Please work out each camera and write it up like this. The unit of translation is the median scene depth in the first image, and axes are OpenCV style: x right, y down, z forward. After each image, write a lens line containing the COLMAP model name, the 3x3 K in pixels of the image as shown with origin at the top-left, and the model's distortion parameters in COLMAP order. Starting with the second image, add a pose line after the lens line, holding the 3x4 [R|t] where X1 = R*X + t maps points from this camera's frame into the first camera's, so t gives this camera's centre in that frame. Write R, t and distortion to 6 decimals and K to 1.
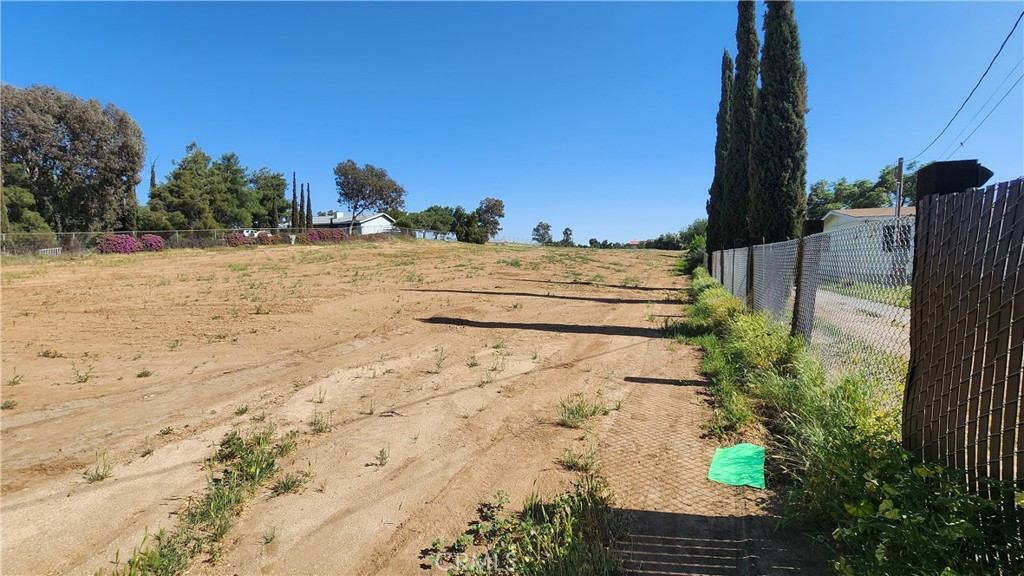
lens RADIAL K [[420.8, 0, 510.8], [0, 420.8, 289.7], [0, 0, 1]] dist [0.003262, -0.000154]
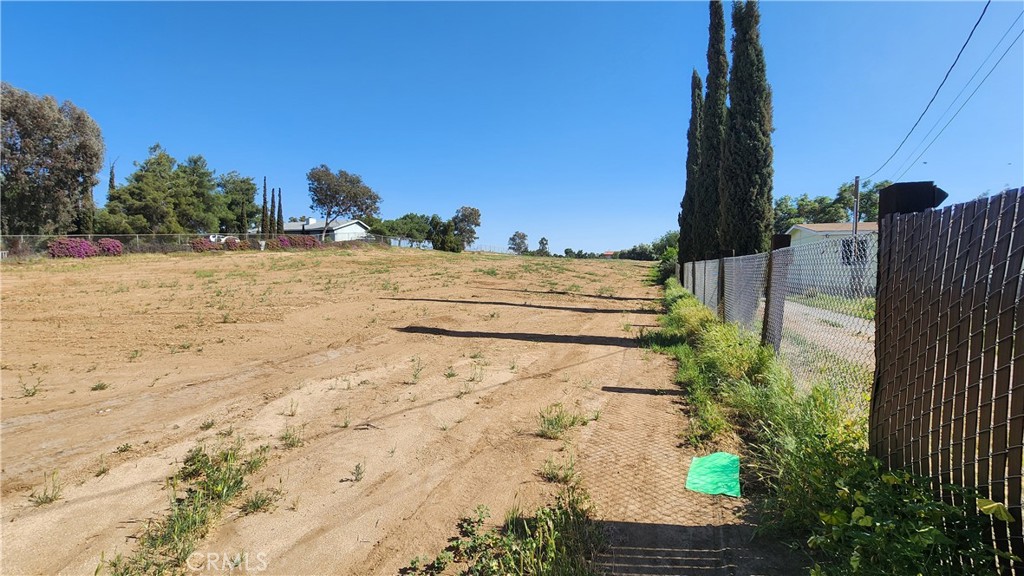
lens RADIAL K [[420.8, 0, 510.5], [0, 420.8, 289.0], [0, 0, 1]] dist [0.003262, -0.000154]
pose [[0.998354, 0.007294, 0.056890, -0.002840], [-0.006006, 0.999723, -0.022772, -0.000917], [-0.057040, 0.022393, 0.998121, 0.000574]]
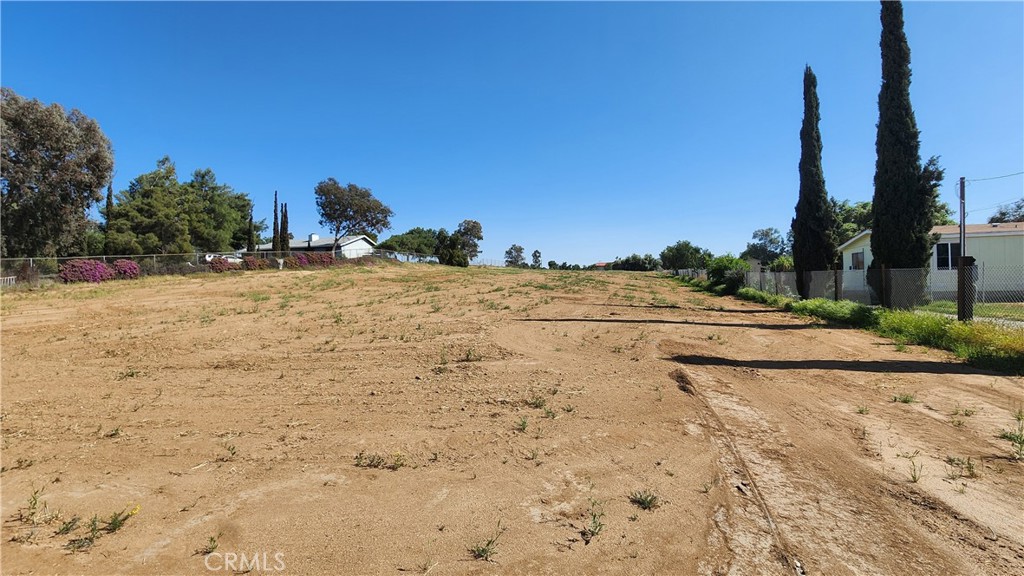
lens RADIAL K [[420.8, 0, 509.9], [0, 420.8, 287.9], [0, 0, 1]] dist [0.003262, -0.000154]
pose [[0.993829, -0.016735, 0.109650, -0.404588], [0.023055, 0.998130, -0.056621, -0.017658], [-0.108497, 0.058799, 0.992356, 0.171777]]
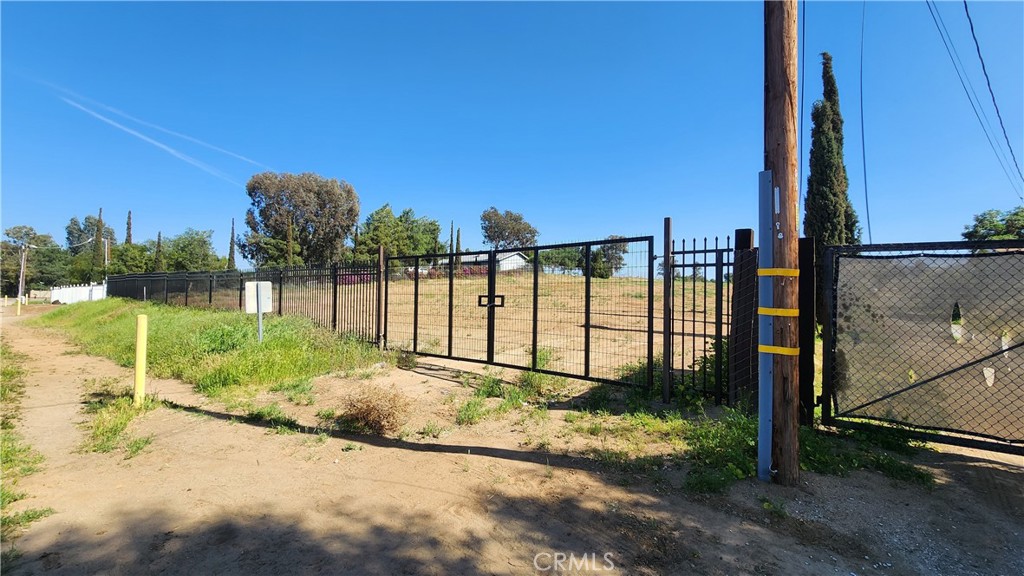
lens RADIAL K [[420.8, 0, 509.4], [0, 420.8, 293.9], [0, 0, 1]] dist [0.003262, -0.000154]
pose [[0.958501, 0.011203, -0.284868, -0.001381], [-0.031452, 0.997283, -0.066608, 0.043070], [0.283348, 0.072803, 0.956250, -0.414952]]
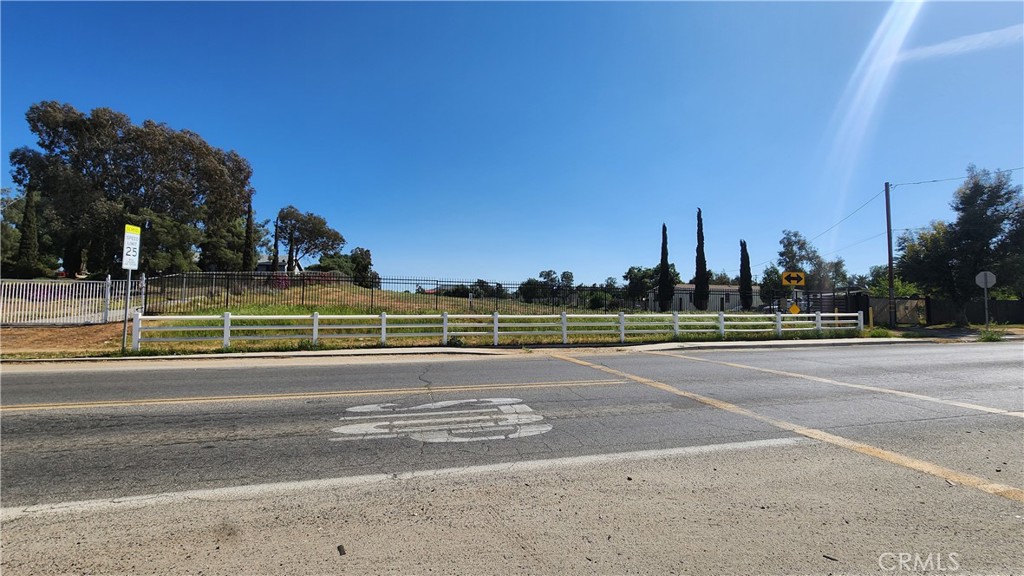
lens RADIAL K [[420.8, 0, 512.0], [0, 420.8, 284.6], [0, 0, 1]] dist [0.003262, -0.000154]
pose [[0.802123, 0.045074, 0.595455, -2.394369], [0.028162, 0.993183, -0.113116, 0.095285], [-0.596494, 0.107502, 0.795385, -0.624842]]
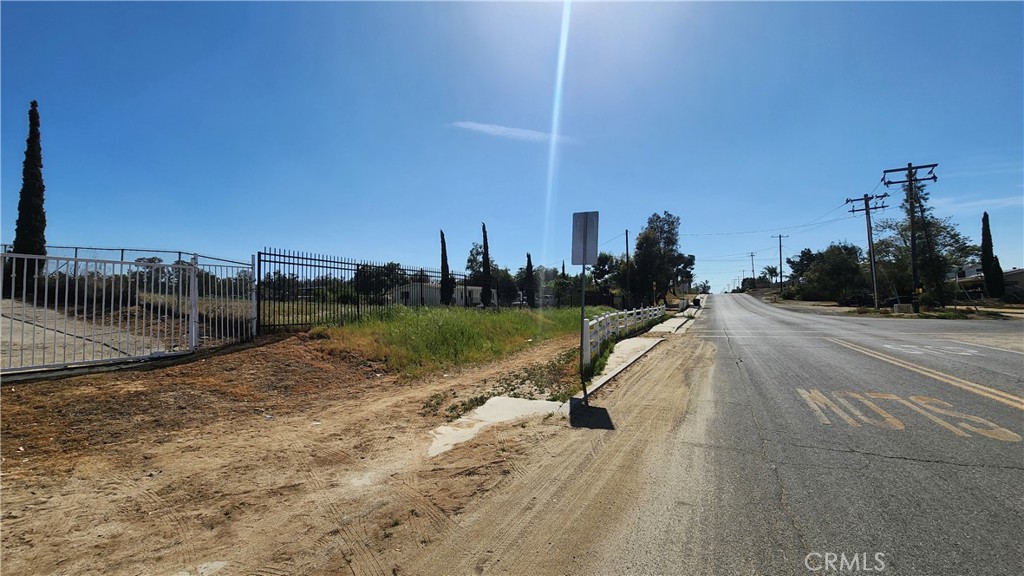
lens RADIAL K [[420.8, 0, 509.6], [0, 420.8, 288.9], [0, 0, 1]] dist [0.003262, -0.000154]
pose [[0.052083, 0.040752, 0.997811, -3.230840], [0.076221, 0.996090, -0.044660, 0.010584], [-0.995730, 0.078380, 0.048773, 0.601492]]
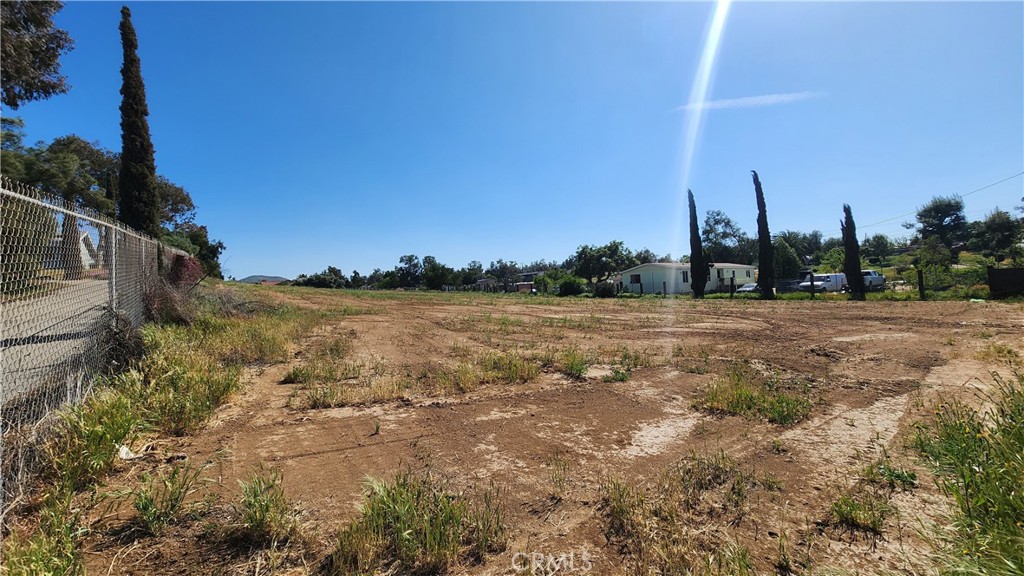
lens RADIAL K [[420.8, 0, 510.8], [0, 420.8, 287.0], [0, 0, 1]] dist [0.003262, -0.000154]
pose [[0.508236, -0.010921, 0.861149, -2.487338], [0.101482, 0.993713, -0.047291, -0.083992], [-0.855218, 0.111426, 0.506149, 1.036757]]
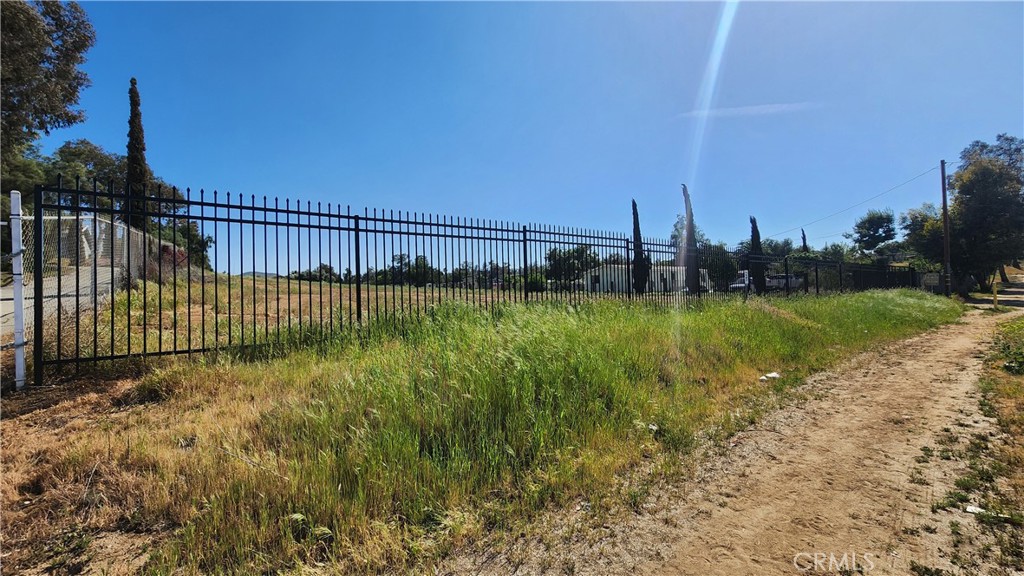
lens RADIAL K [[420.8, 0, 517.8], [0, 420.8, 279.1], [0, 0, 1]] dist [0.003262, -0.000154]
pose [[0.493581, 0.018560, 0.869502, -2.627687], [0.083704, 0.994117, -0.068735, -0.000884], [-0.865663, 0.106707, 0.489123, 0.620252]]
